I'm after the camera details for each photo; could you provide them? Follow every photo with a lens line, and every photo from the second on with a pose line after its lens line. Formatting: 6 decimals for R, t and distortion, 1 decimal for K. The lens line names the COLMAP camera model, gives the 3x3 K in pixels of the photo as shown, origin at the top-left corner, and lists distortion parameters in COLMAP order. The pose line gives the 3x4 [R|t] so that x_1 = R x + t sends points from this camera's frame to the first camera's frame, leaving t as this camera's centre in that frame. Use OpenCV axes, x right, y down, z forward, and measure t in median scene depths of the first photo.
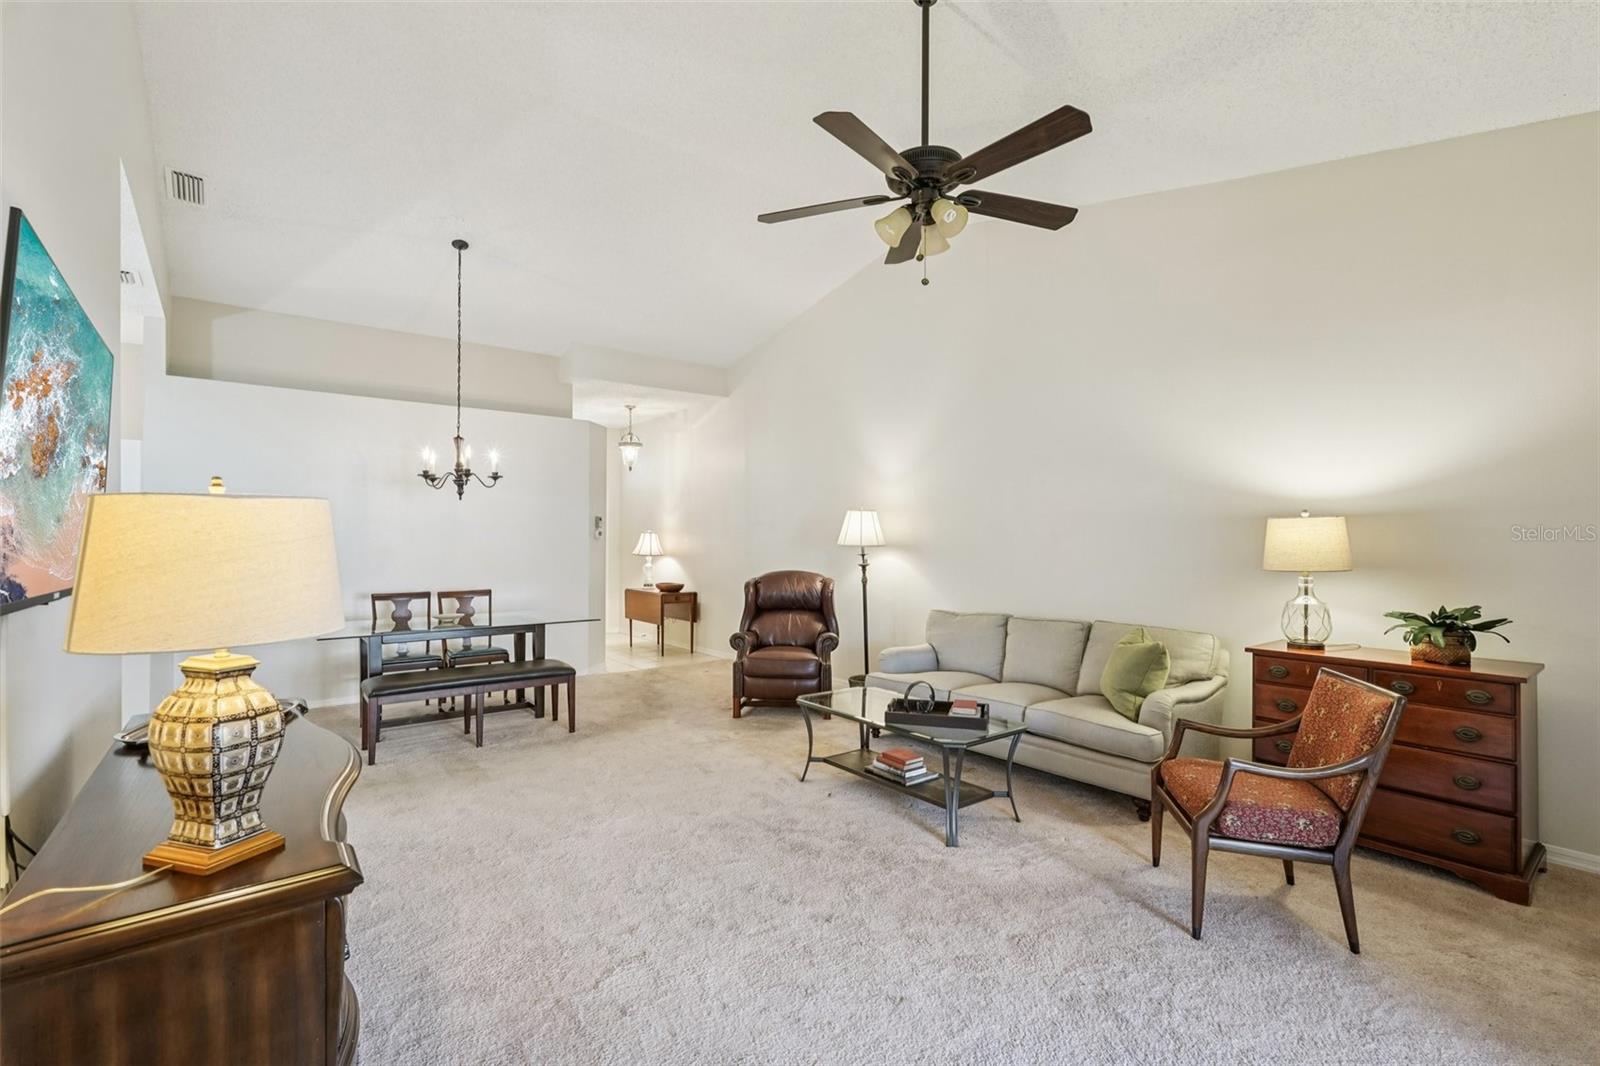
lens RADIAL K [[717.1, 0, 808.3], [0, 717.1, 525.7], [0, 0, 1]] dist [-0.009001, 0.006004]
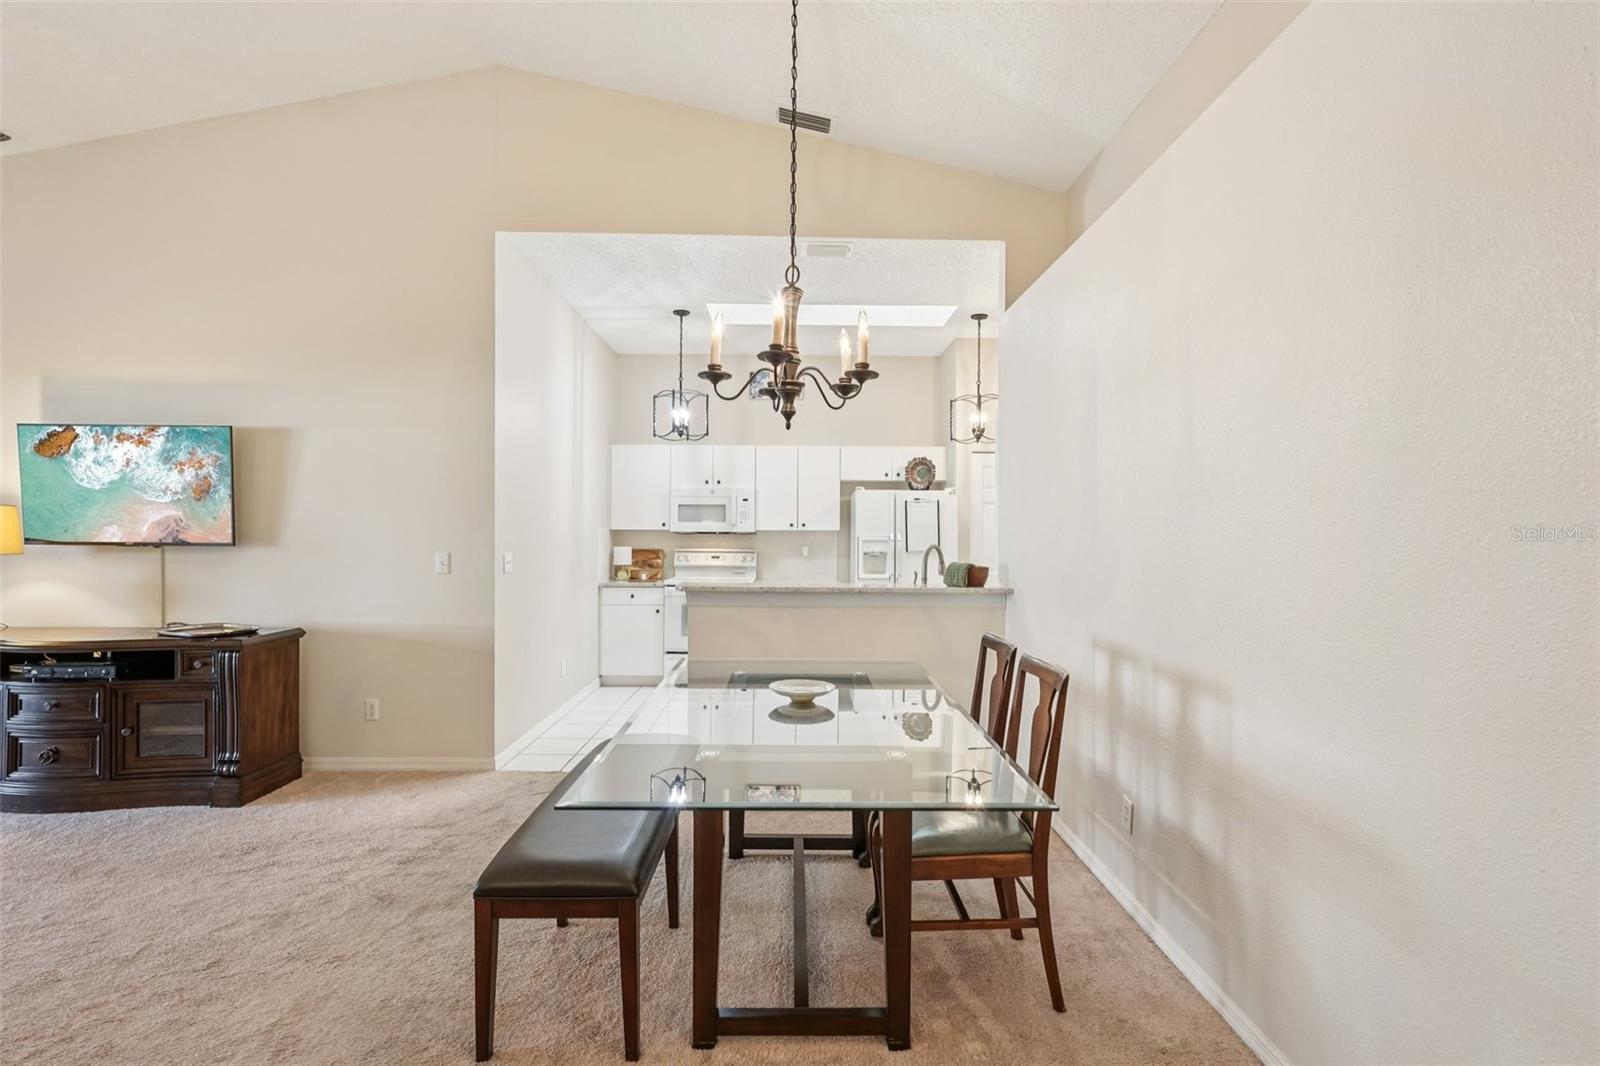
lens RADIAL K [[749.8, 0, 802.6], [0, 749.8, 529.1], [0, 0, 1]] dist [-0.004609, 0.003610]
pose [[-0.611891, -0.005505, -0.790923, -0.119879], [0.009742, 0.999847, -0.014496, 0.031612], [0.790882, -0.016575, -0.611744, 1.263499]]
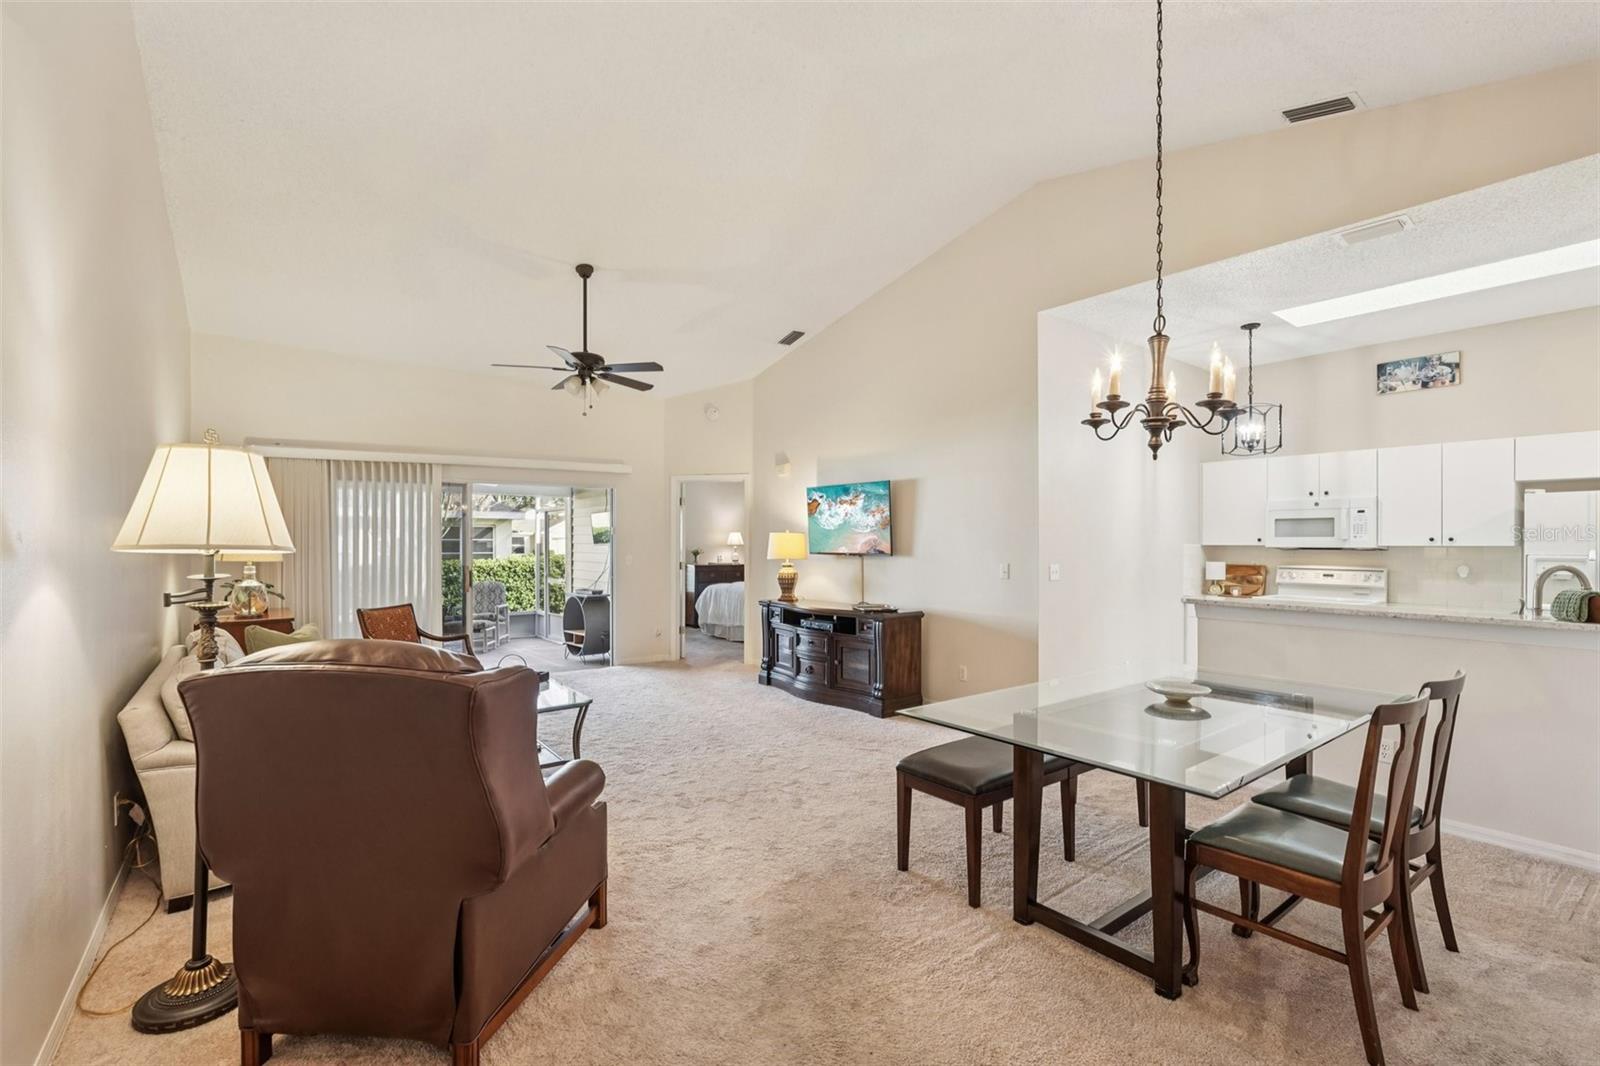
lens RADIAL K [[717.1, 0, 795.9], [0, 717.1, 534.5], [0, 0, 1]] dist [-0.009001, 0.006004]
pose [[-0.999717, -0.002566, 0.023649, -0.239335], [-0.003279, 0.999540, -0.030151, 0.032422], [-0.023560, -0.030220, -0.999266, 1.488455]]
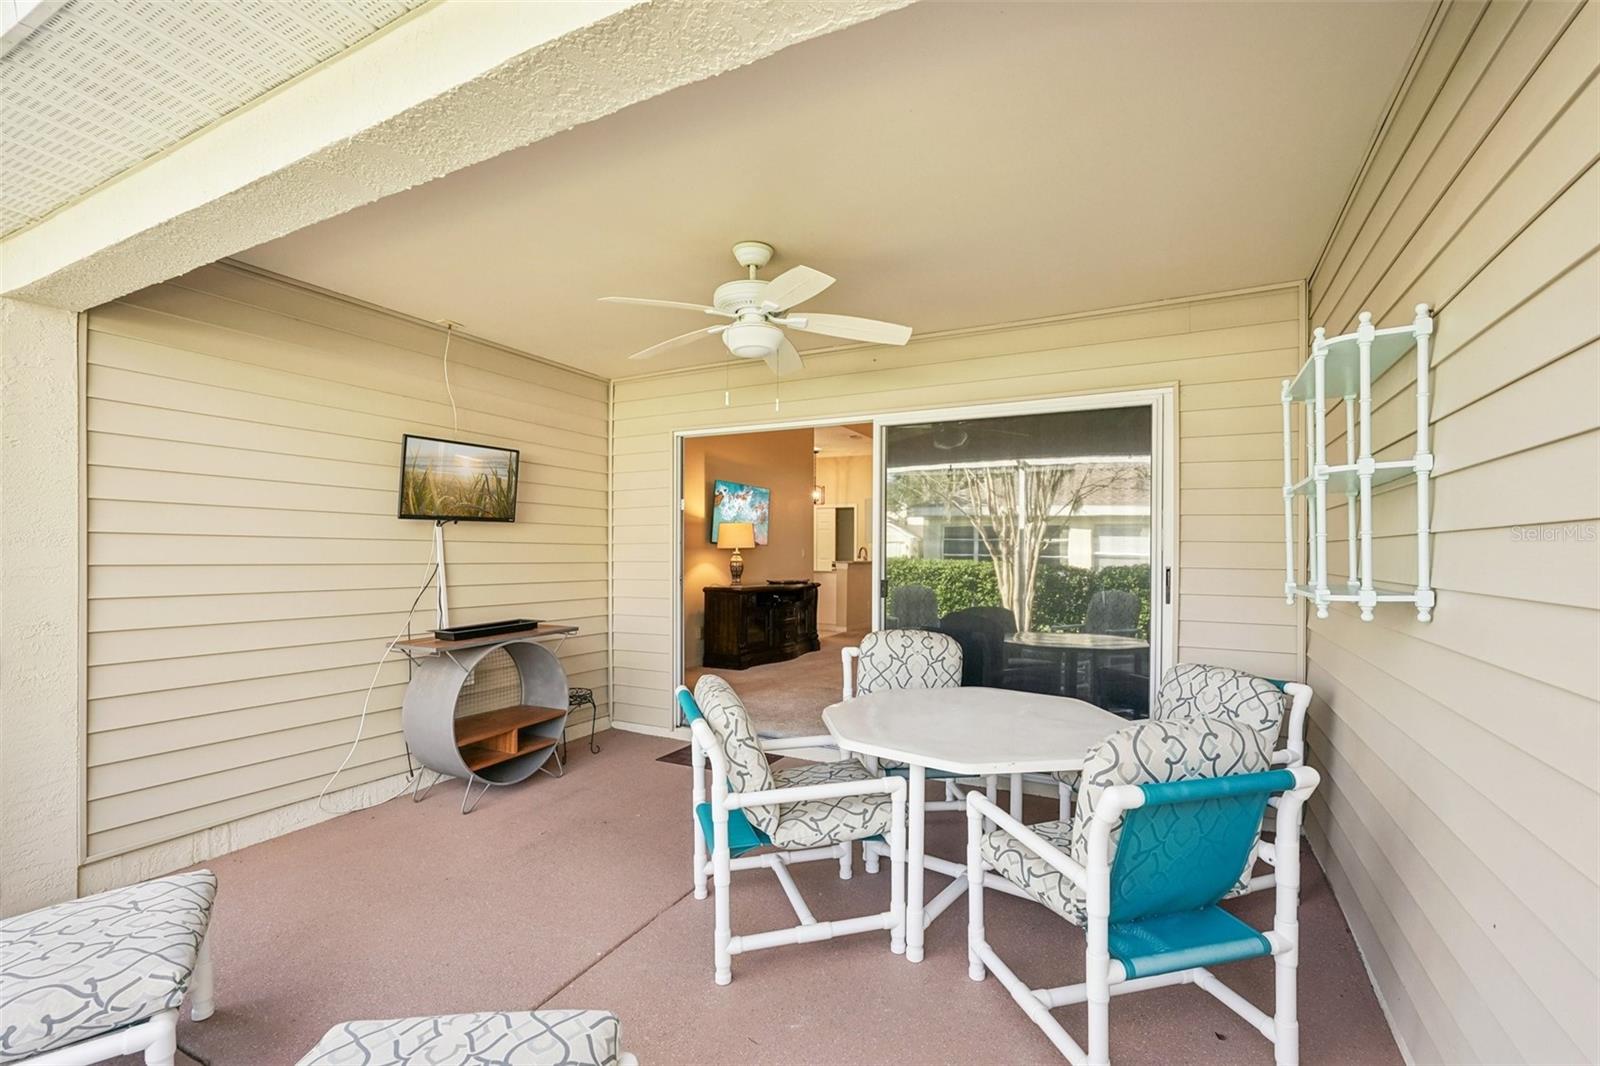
lens RADIAL K [[717.1, 0, 797.1], [0, 717.1, 547.9], [0, 0, 1]] dist [-0.009001, 0.006004]
pose [[0.404590, 0.000577, -0.914498, 1.047757], [-0.001051, 0.999999, 0.000165, 0.040959], [0.914498, 0.000894, 0.404590, -0.194121]]
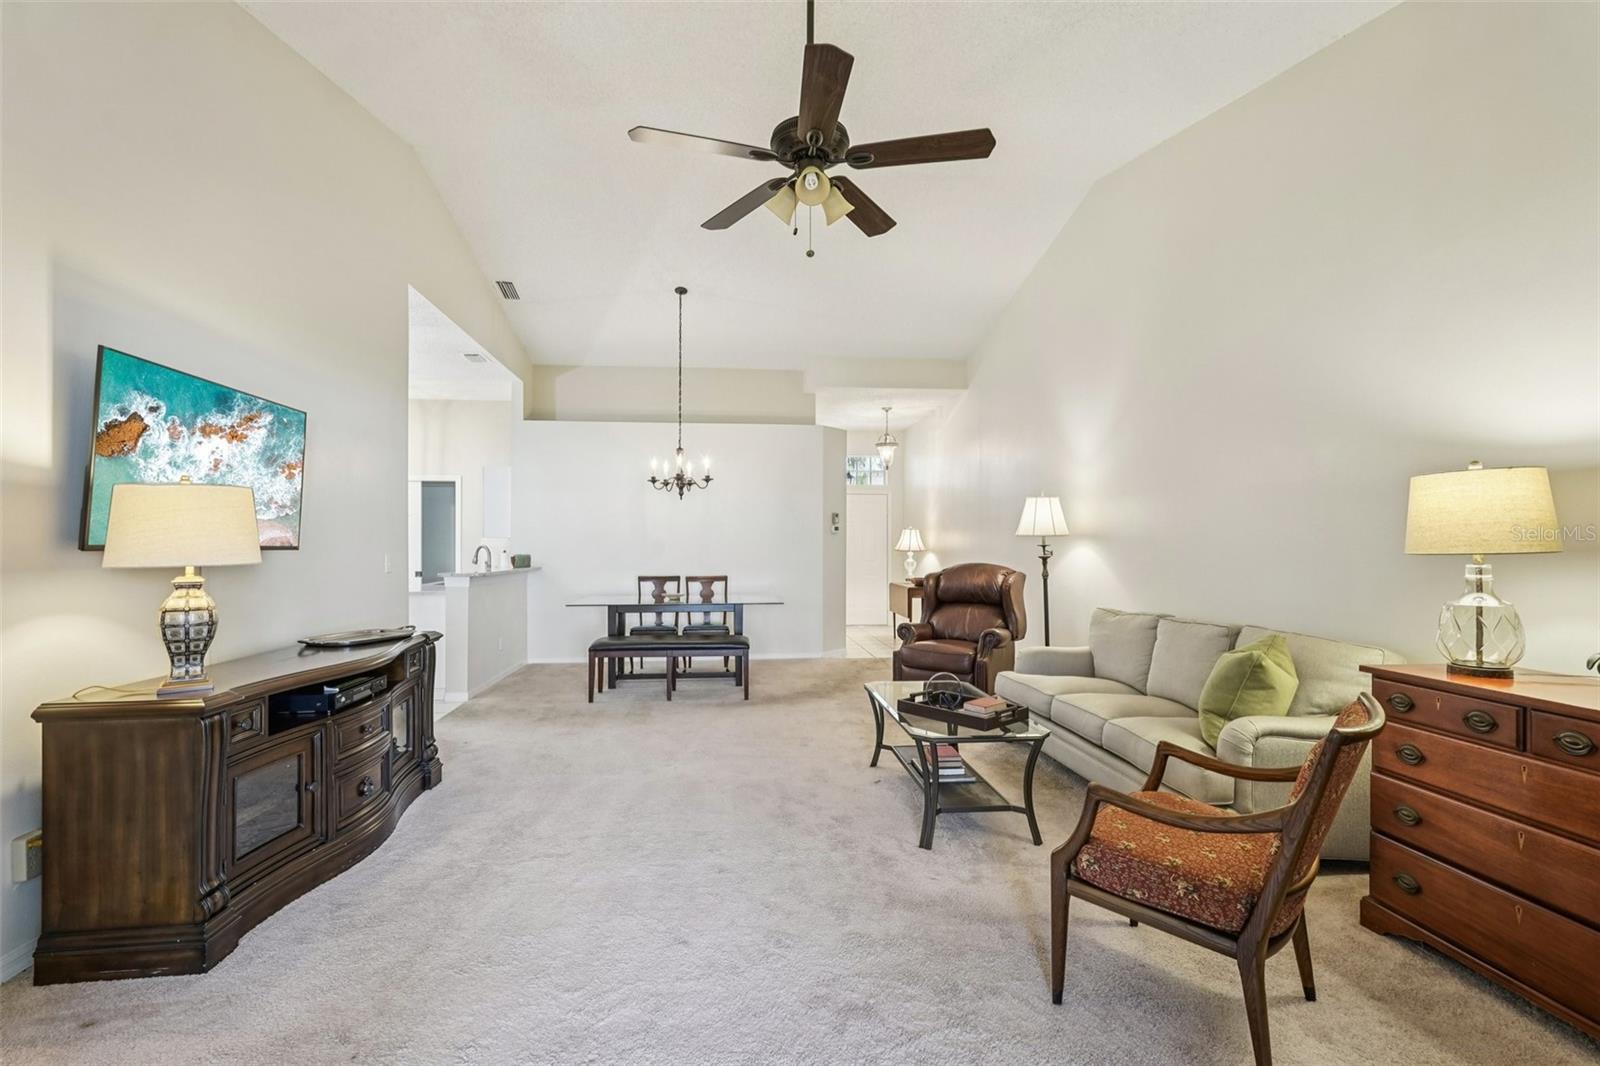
lens RADIAL K [[717.1, 0, 800.0], [0, 717.1, 526.7], [0, 0, 1]] dist [-0.009001, 0.006004]
pose [[0.842350, -0.015017, -0.538722, 0.334301], [0.012131, 0.999887, -0.008904, 0.022823], [0.538795, 0.000965, 0.842436, 0.078462]]
